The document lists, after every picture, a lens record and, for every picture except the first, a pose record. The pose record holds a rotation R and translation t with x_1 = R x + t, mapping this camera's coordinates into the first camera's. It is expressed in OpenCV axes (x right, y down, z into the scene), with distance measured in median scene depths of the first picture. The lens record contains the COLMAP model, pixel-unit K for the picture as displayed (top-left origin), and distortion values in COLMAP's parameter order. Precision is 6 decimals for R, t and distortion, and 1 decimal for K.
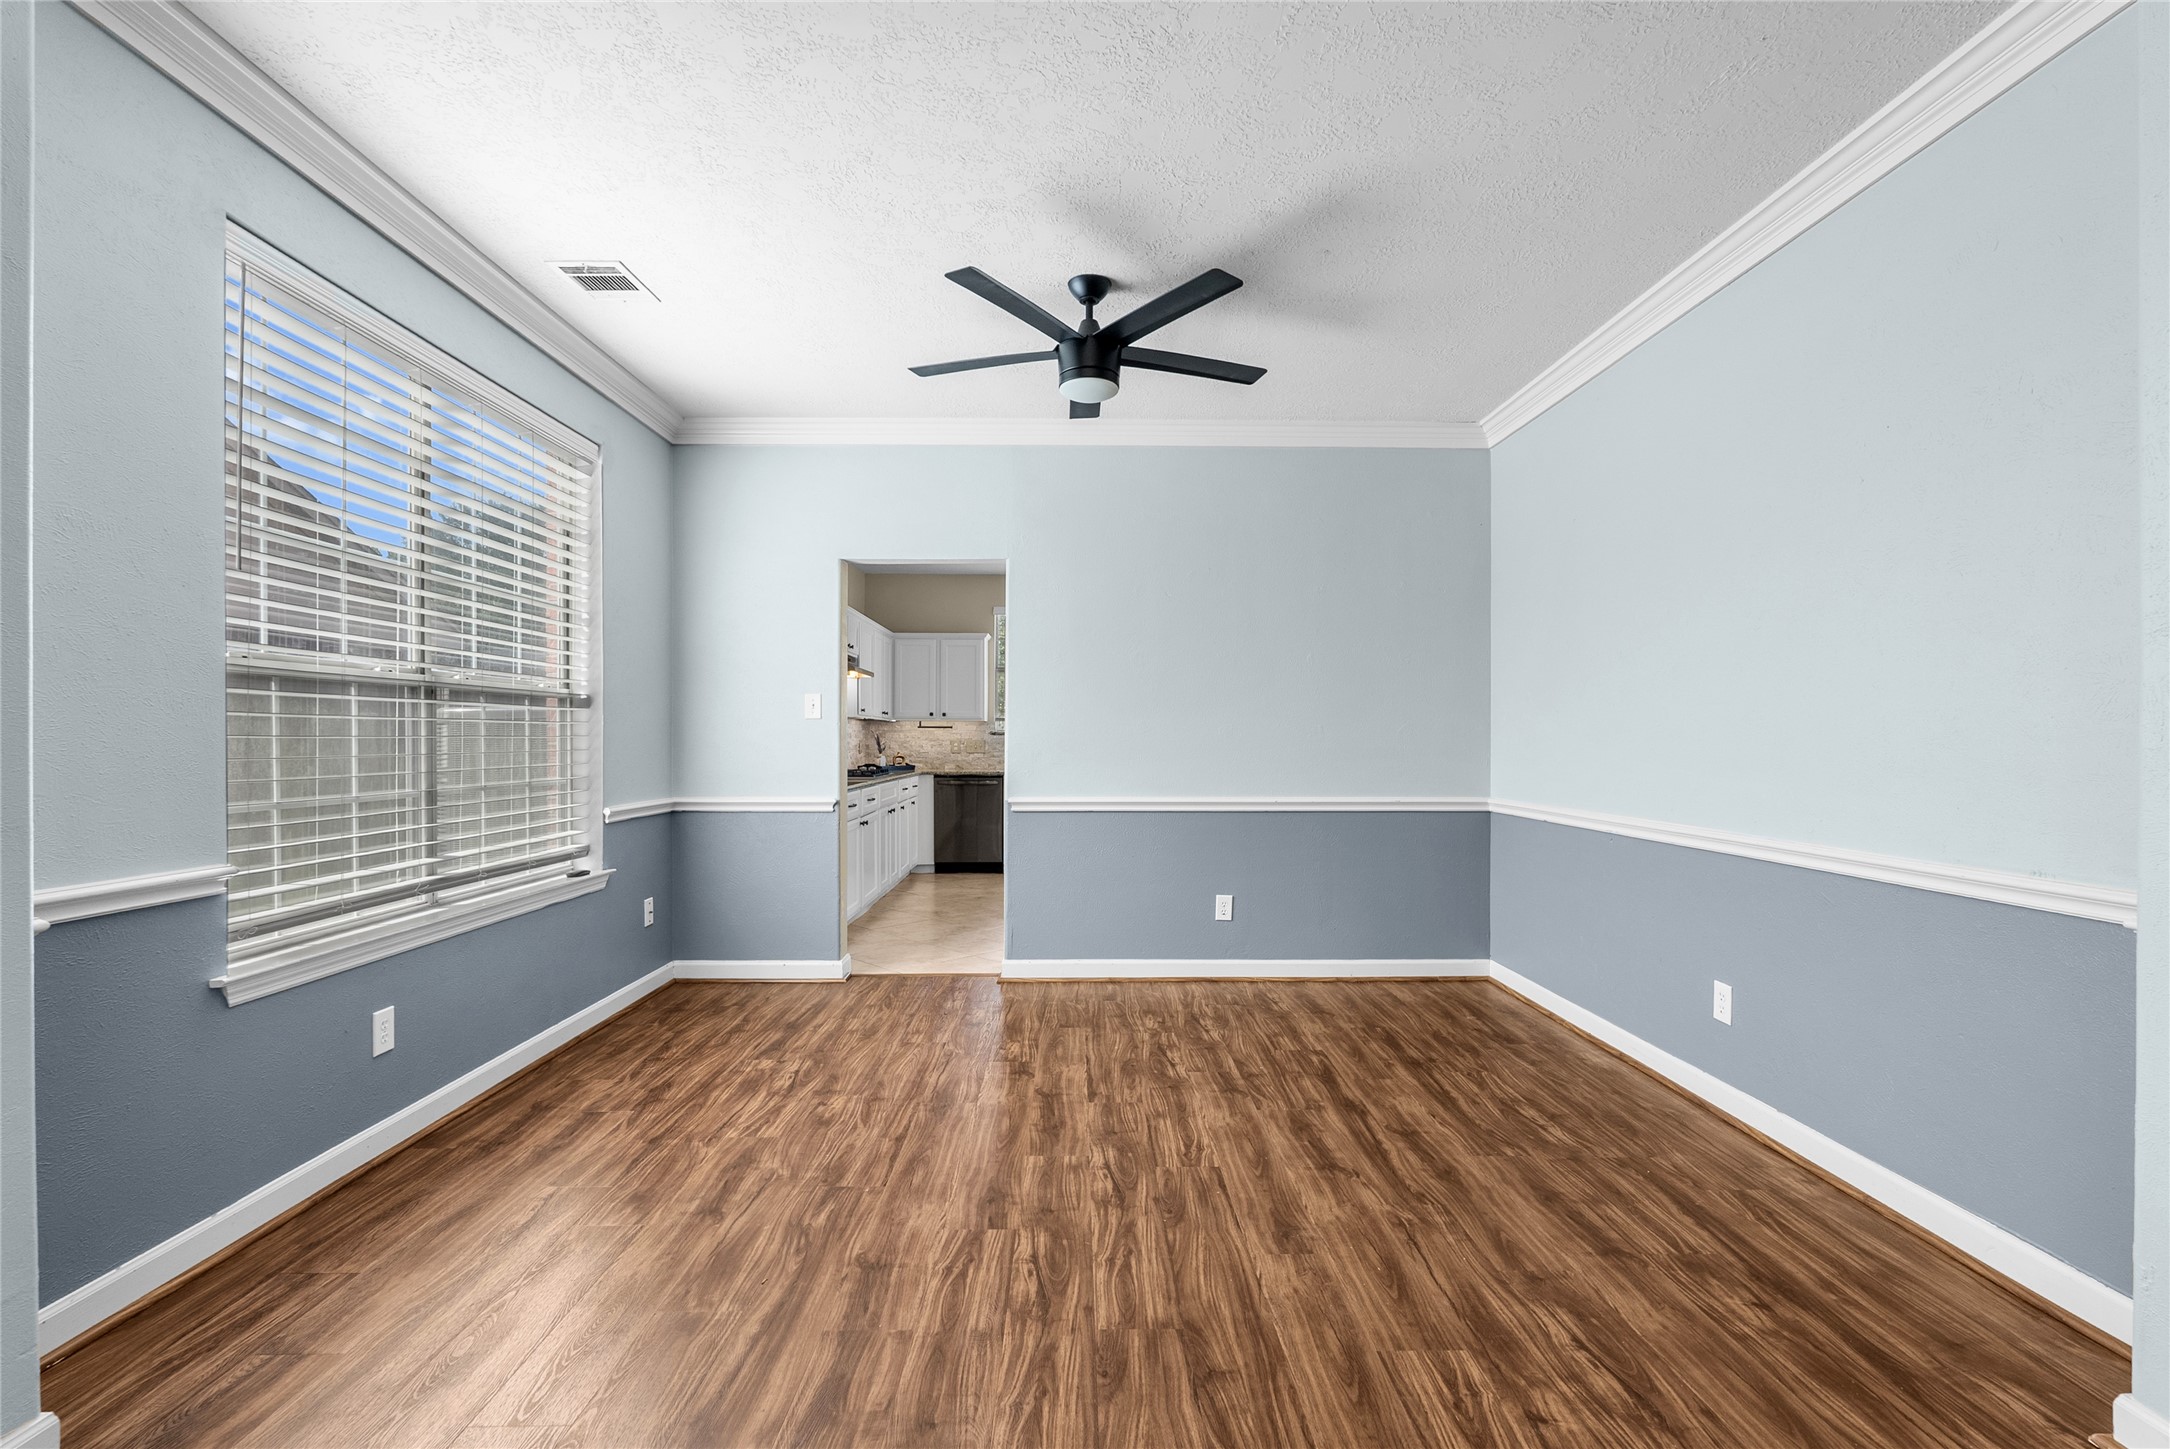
lens RADIAL K [[944.0, 0, 1094.1], [0, 944.0, 745.8], [0, 0, 1]] dist [-0.010799, 0.000283]
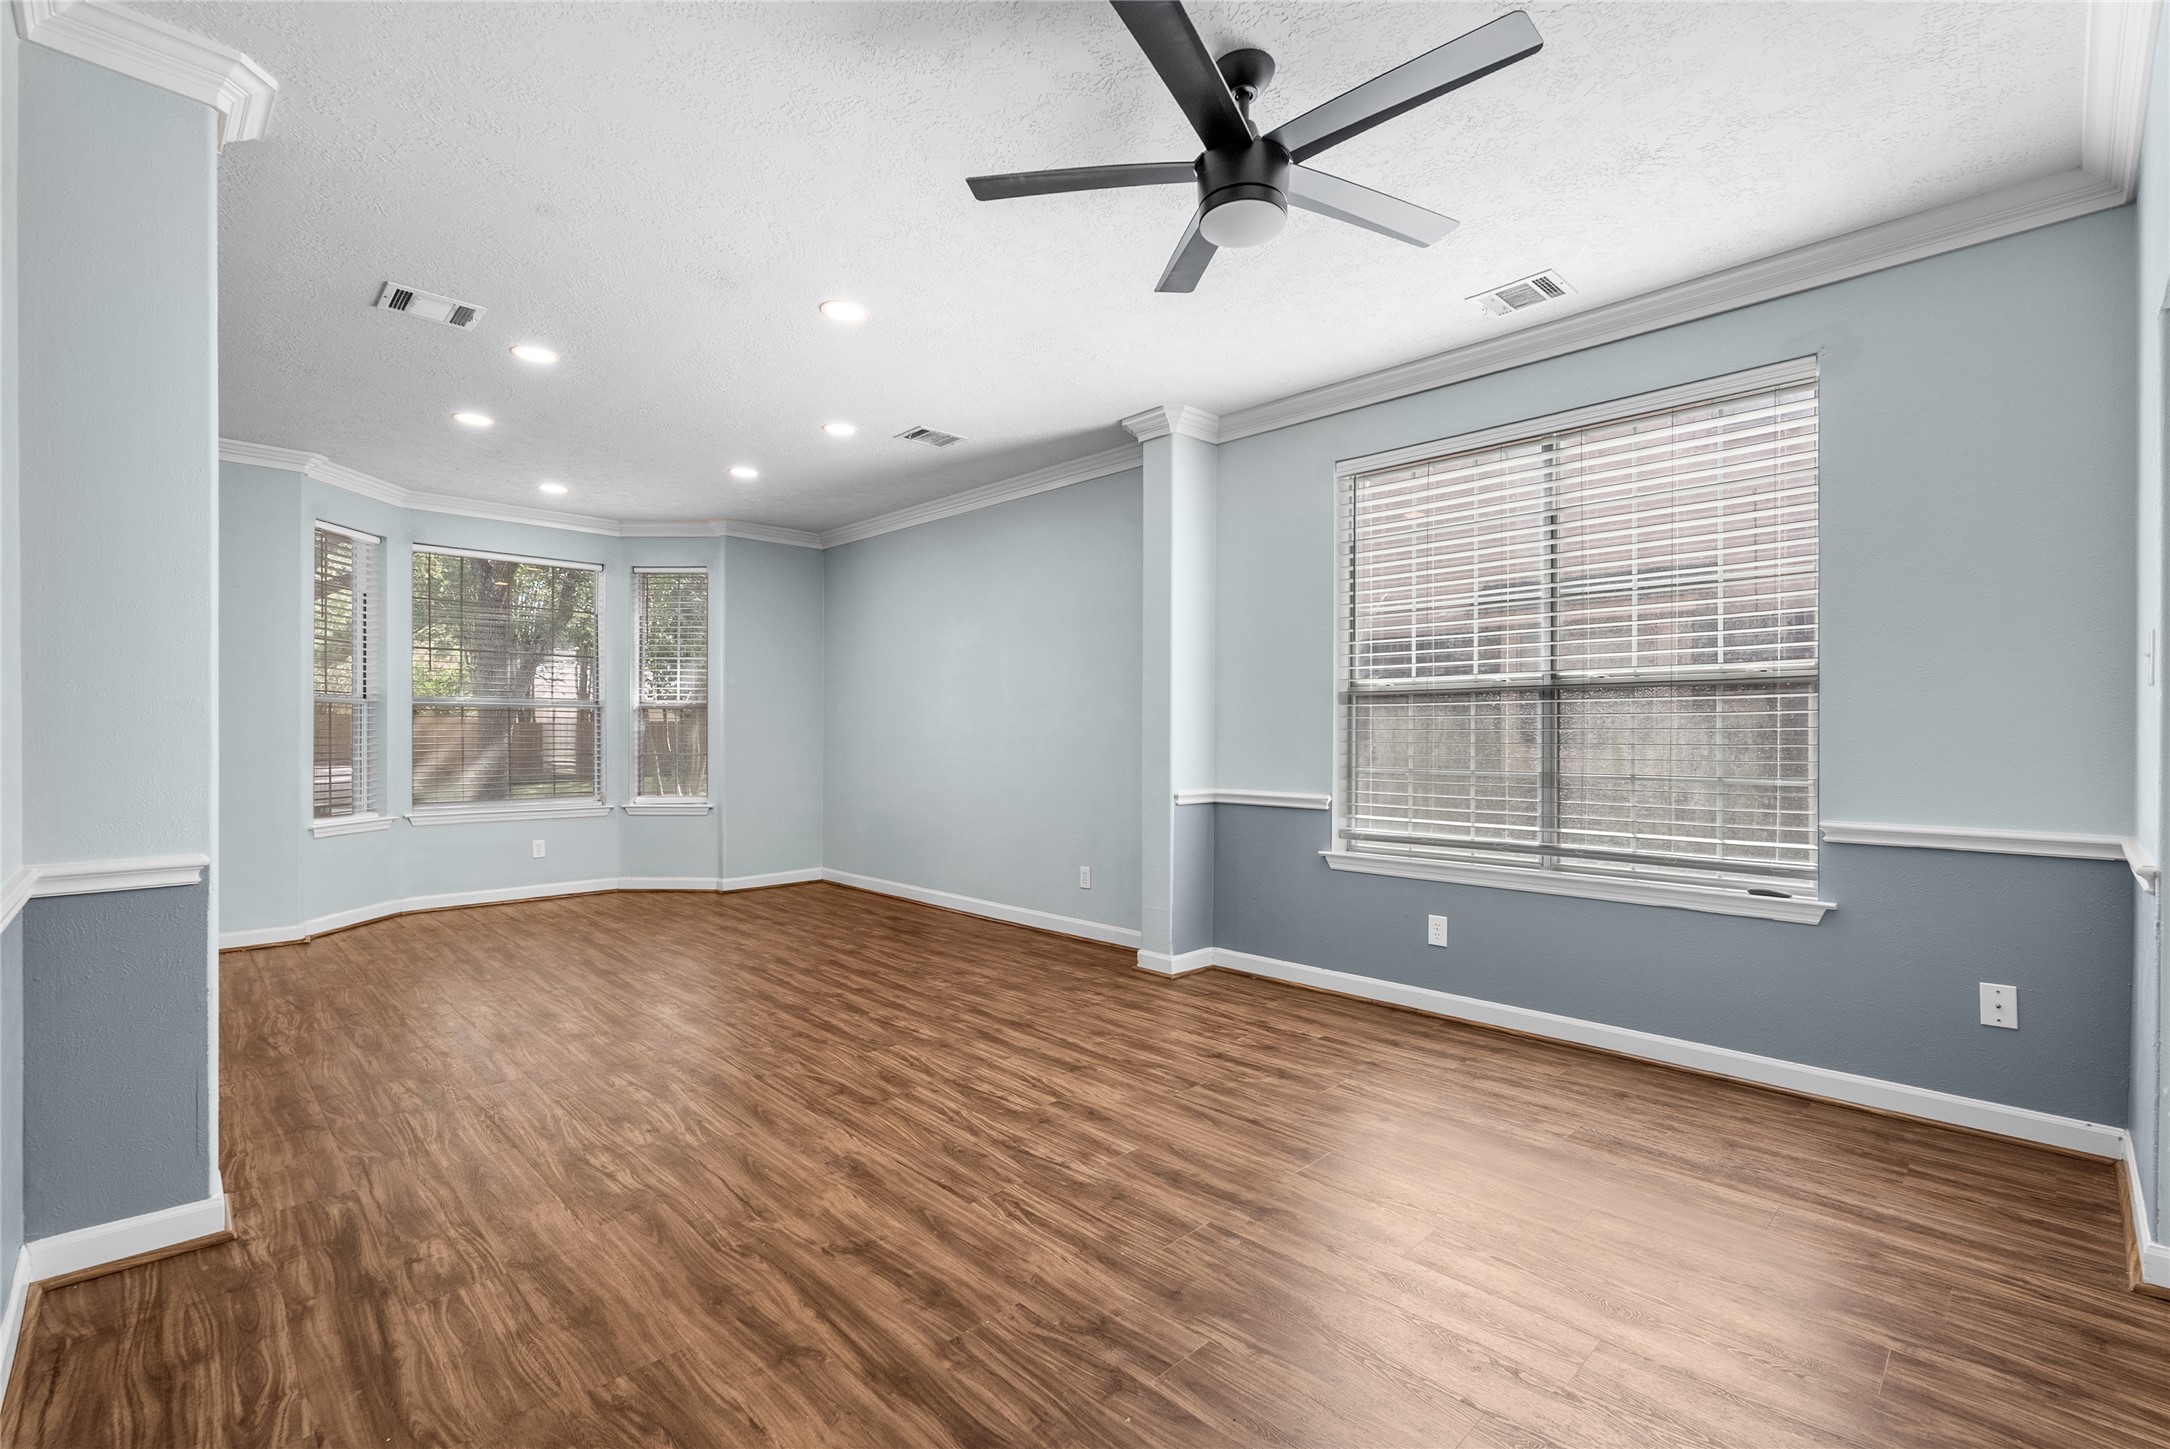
lens RADIAL K [[944.0, 0, 1085.2], [0, 944.0, 723.7], [0, 0, 1]] dist [-0.010799, 0.000283]
pose [[-0.721601, -0.009912, -0.692238, 0.686162], [-0.007059, 0.999951, -0.006960, -0.005639], [0.692273, -0.000136, -0.721636, 1.740197]]
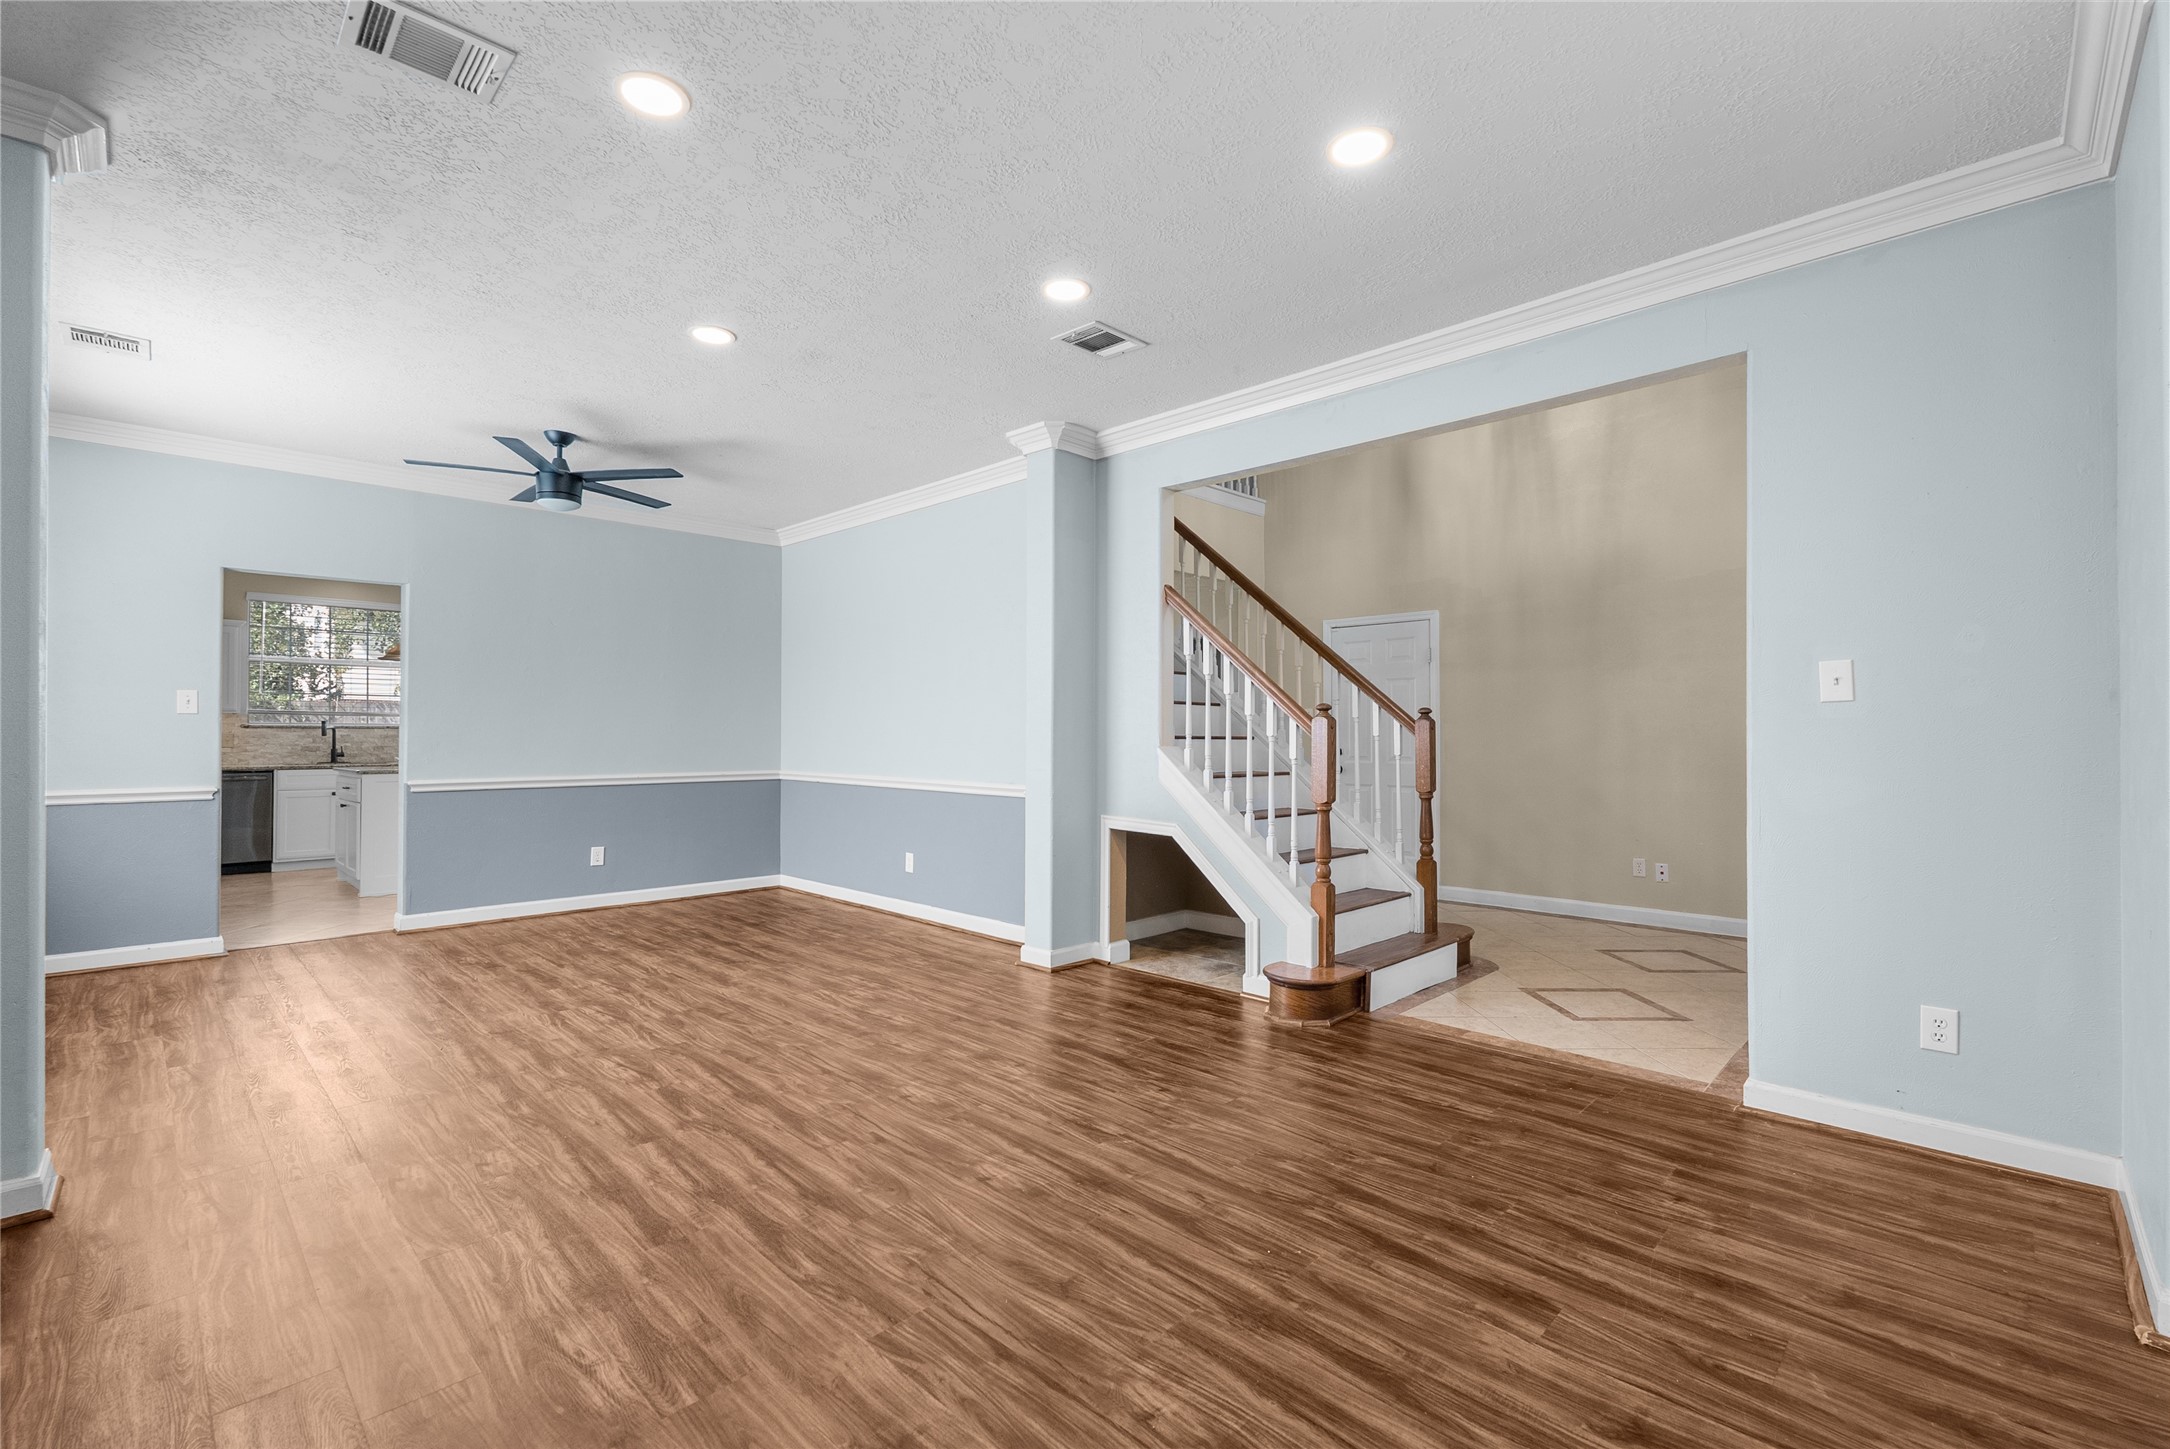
lens RADIAL K [[944.0, 0, 1075.9], [0, 944.0, 729.2], [0, 0, 1]] dist [-0.010799, 0.000283]
pose [[0.716448, 0.003058, 0.697633, -0.566414], [0.004559, 0.999949, -0.009065, 0.007818], [-0.697625, 0.009675, 0.716398, -0.815588]]
